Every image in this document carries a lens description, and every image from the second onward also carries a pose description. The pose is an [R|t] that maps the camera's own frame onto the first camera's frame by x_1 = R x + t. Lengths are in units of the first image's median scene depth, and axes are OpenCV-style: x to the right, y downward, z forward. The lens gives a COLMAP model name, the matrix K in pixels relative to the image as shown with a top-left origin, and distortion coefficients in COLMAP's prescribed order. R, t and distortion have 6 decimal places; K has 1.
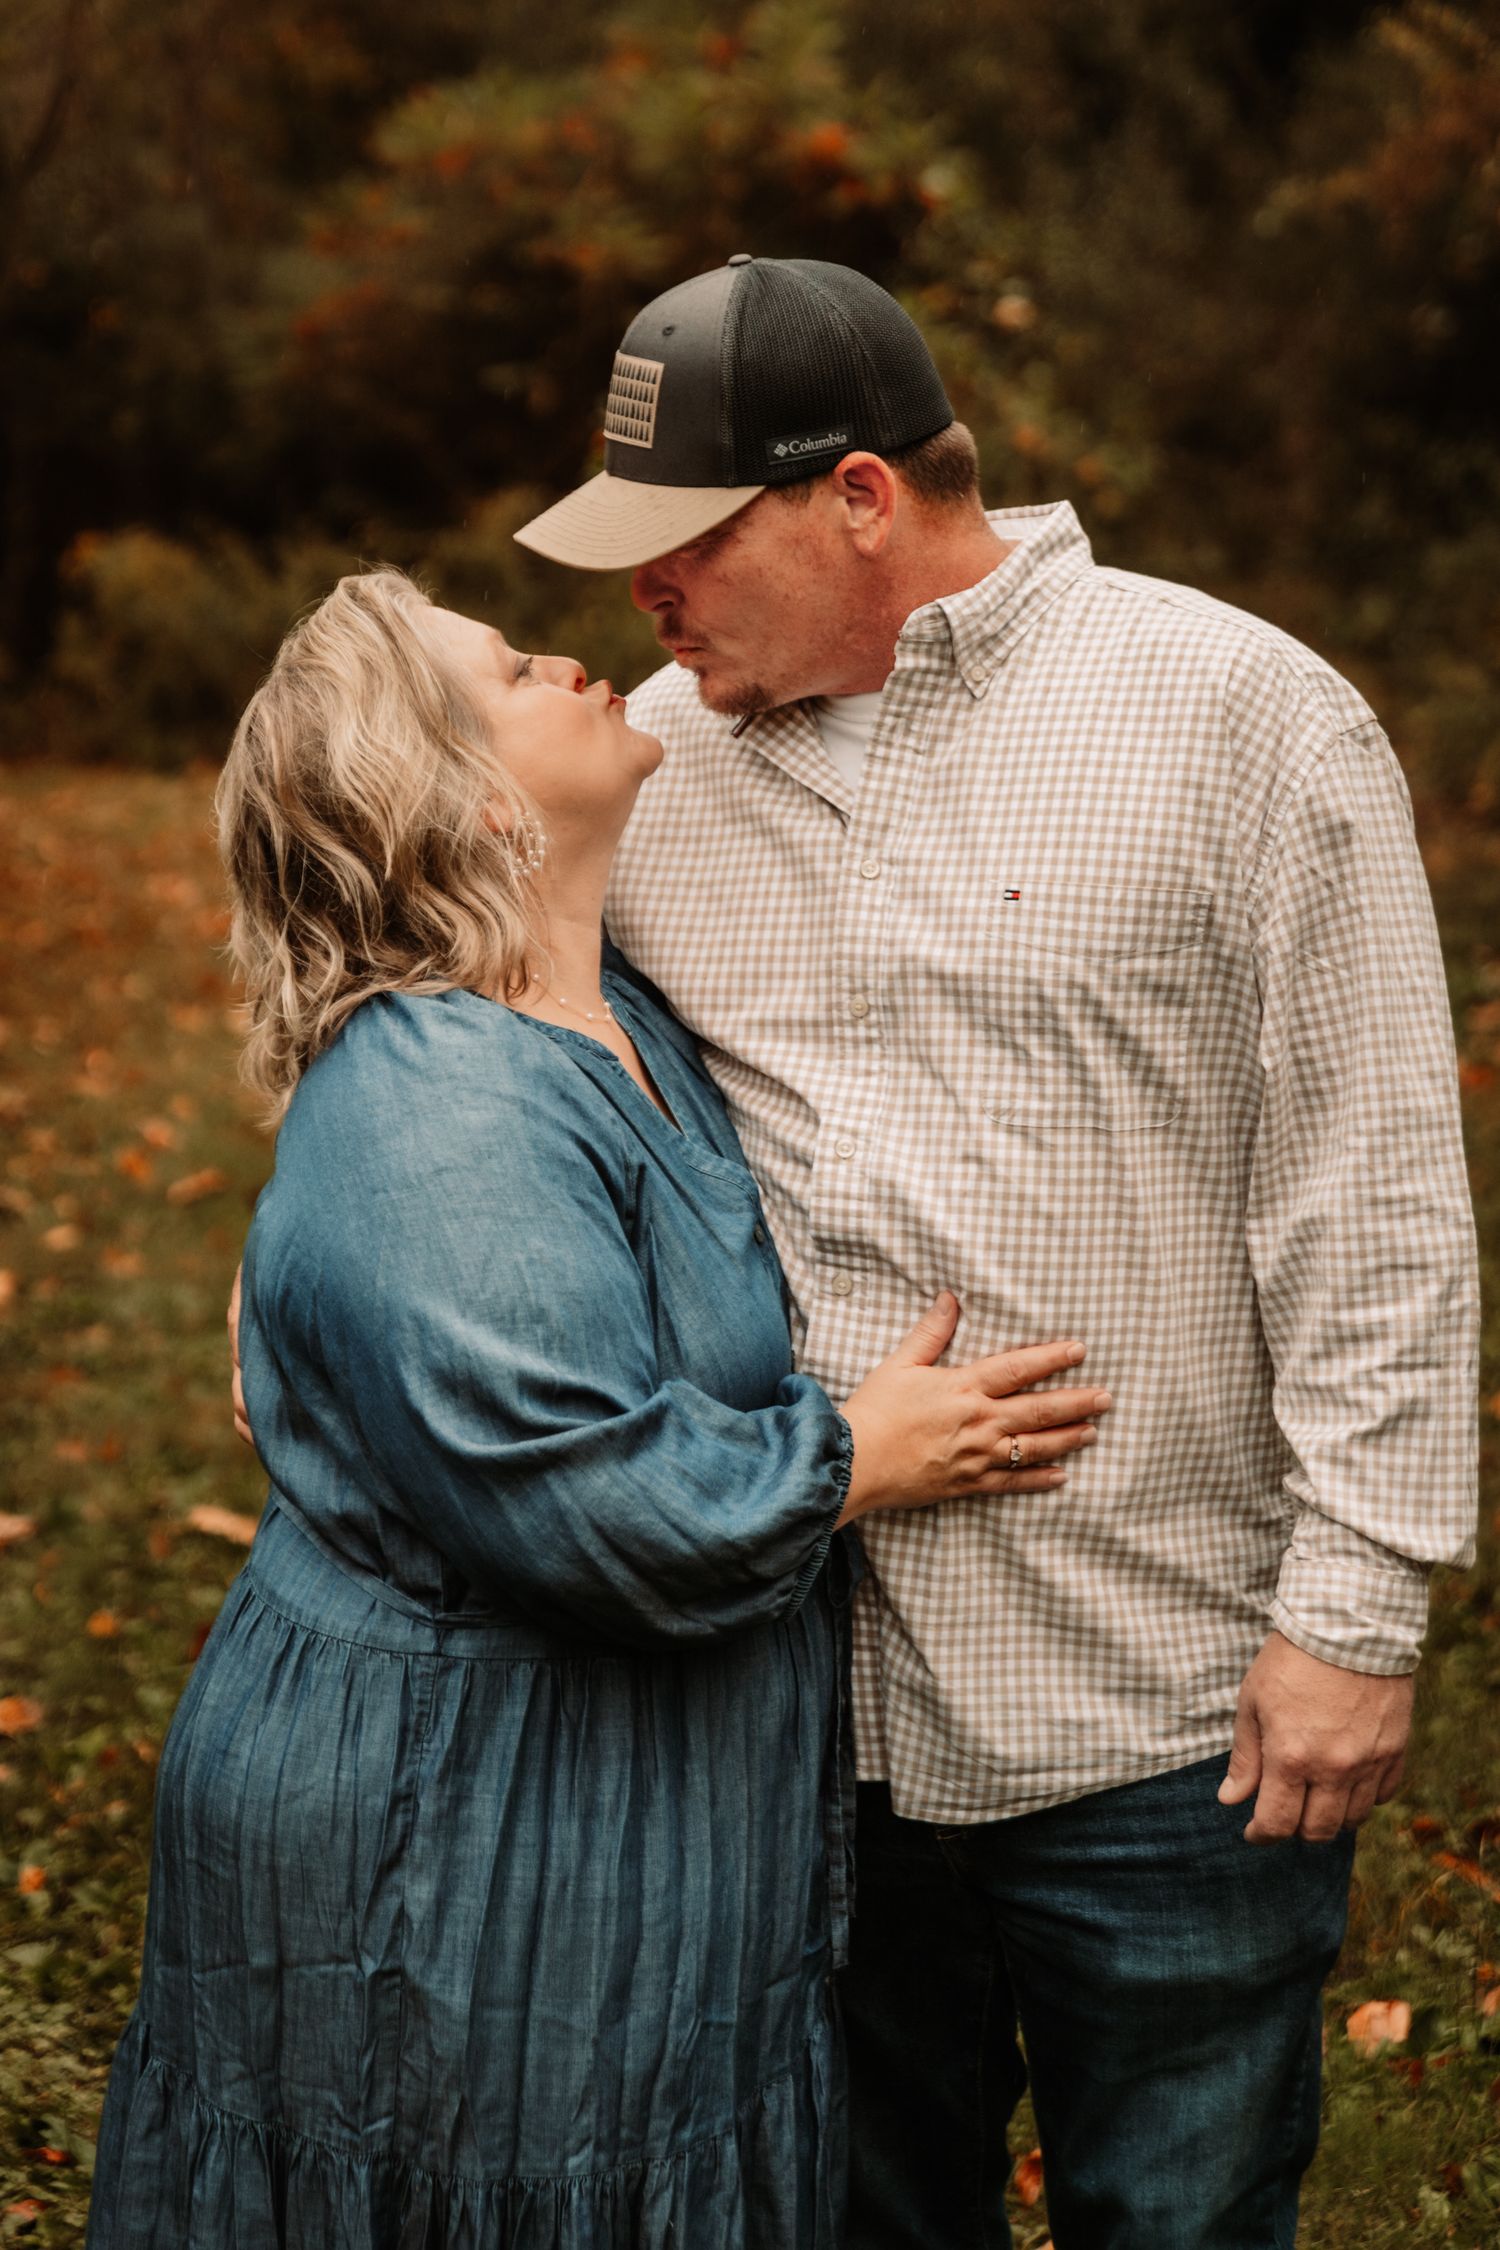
lens RADIAL K [[4188.8, 0, 631.3], [0, 4188.8, 1024.3], [0, 0, 1]] dist [-0.000952, -0.055213]
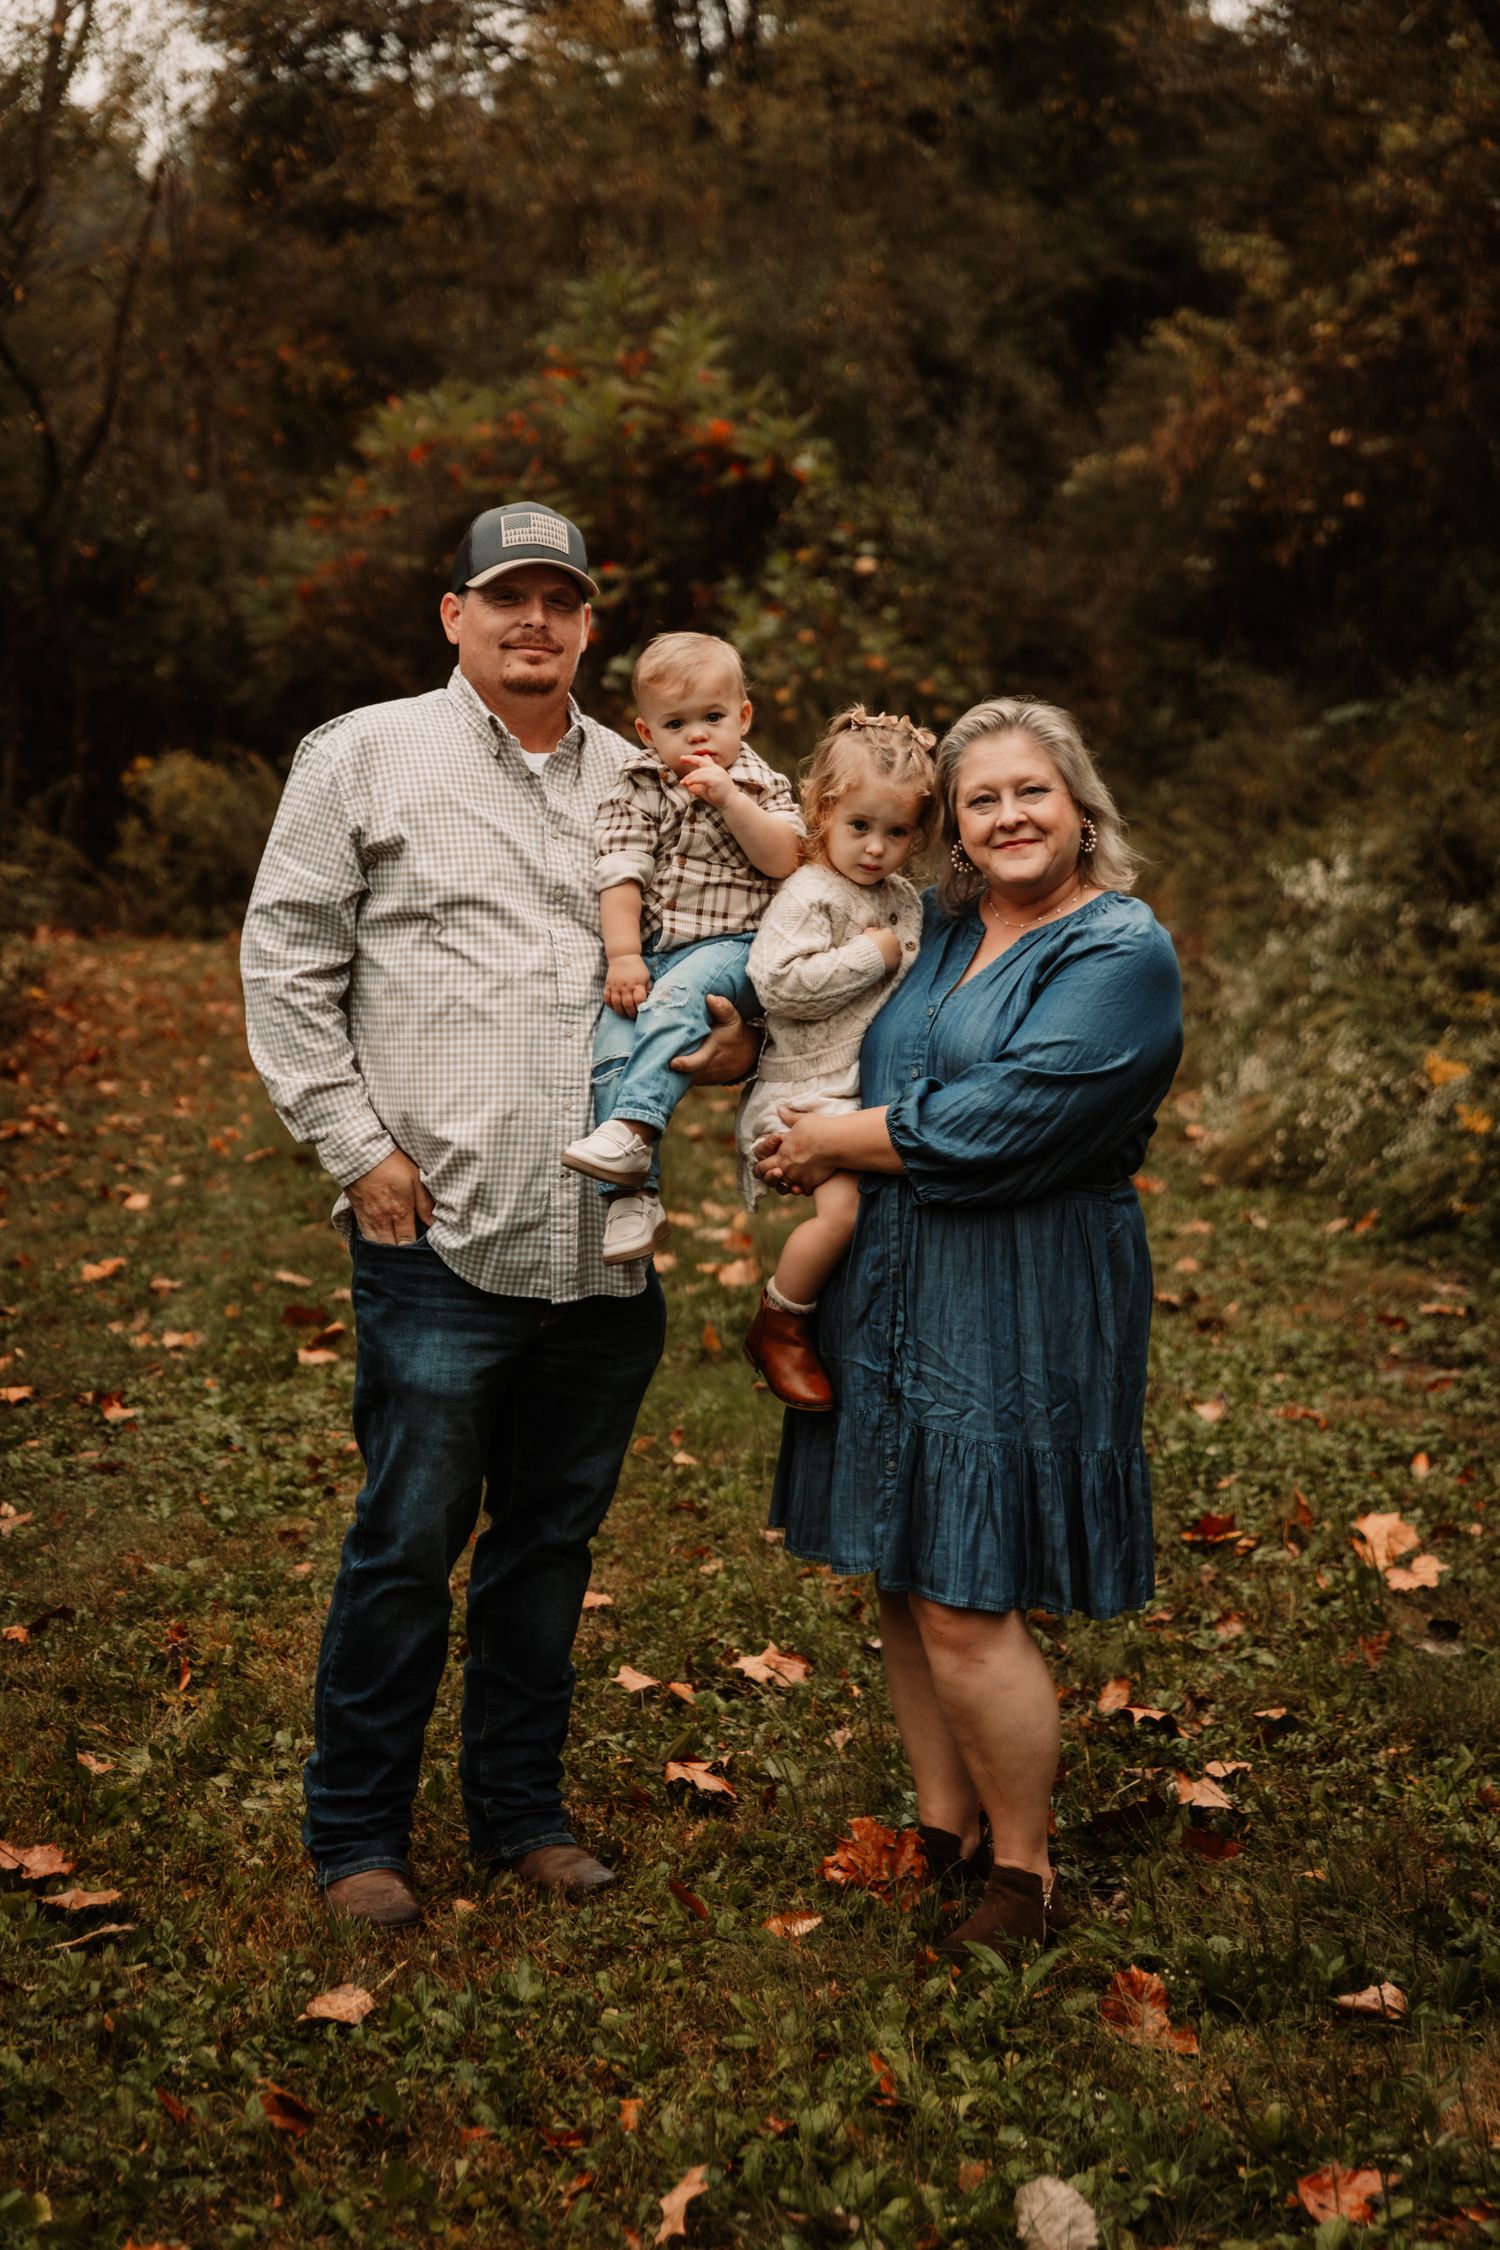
lens RADIAL K [[4072.3, 0, 750.0], [0, 4072.3, 1125.0], [0, 0, 1]] dist [-0.011498, 0.041891]
pose [[0.999176, -0.027003, 0.030318, 0.013743], [0.027847, 0.999226, -0.027771, 0.032010], [-0.029544, 0.028592, 0.999154, -0.220151]]
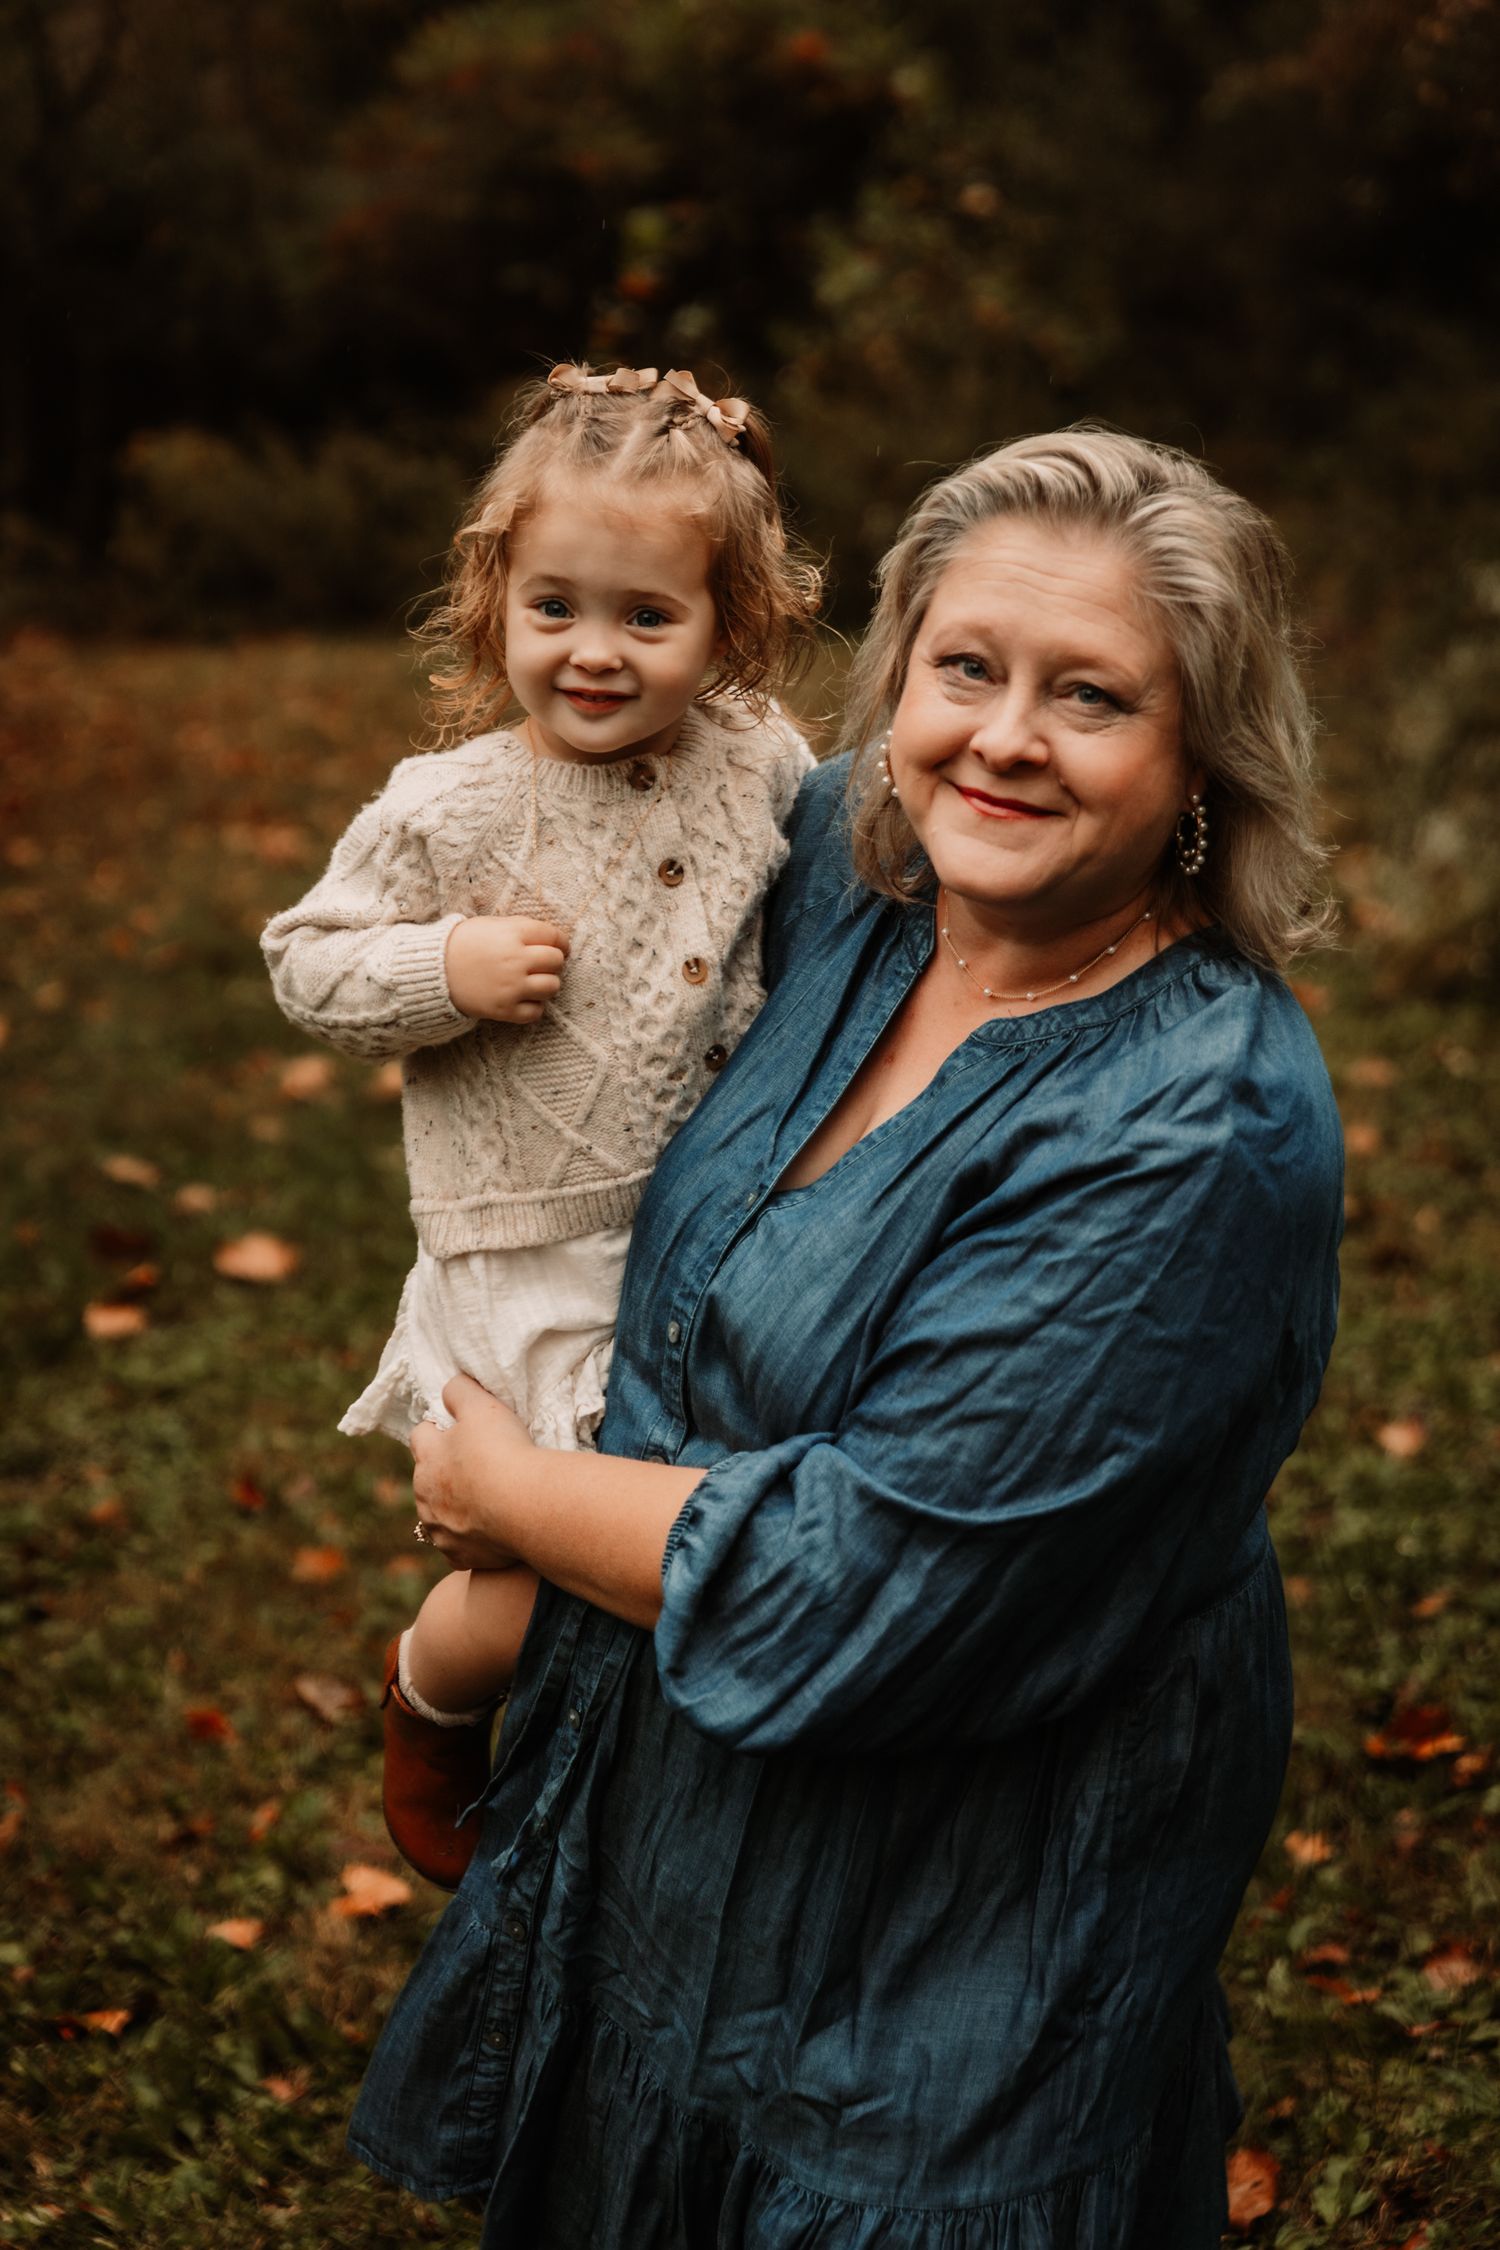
lens RADIAL K [[4072.3, 0, 750.0], [0, 4072.3, 1125.0], [0, 0, 1]] dist [-0.011498, 0.041891]
pose [[0.999296, -0.036274, -0.009619, 0.031991], [0.036734, 0.997920, 0.052971, 0.013289], [0.007677, -0.053287, 0.998550, -0.078930]]
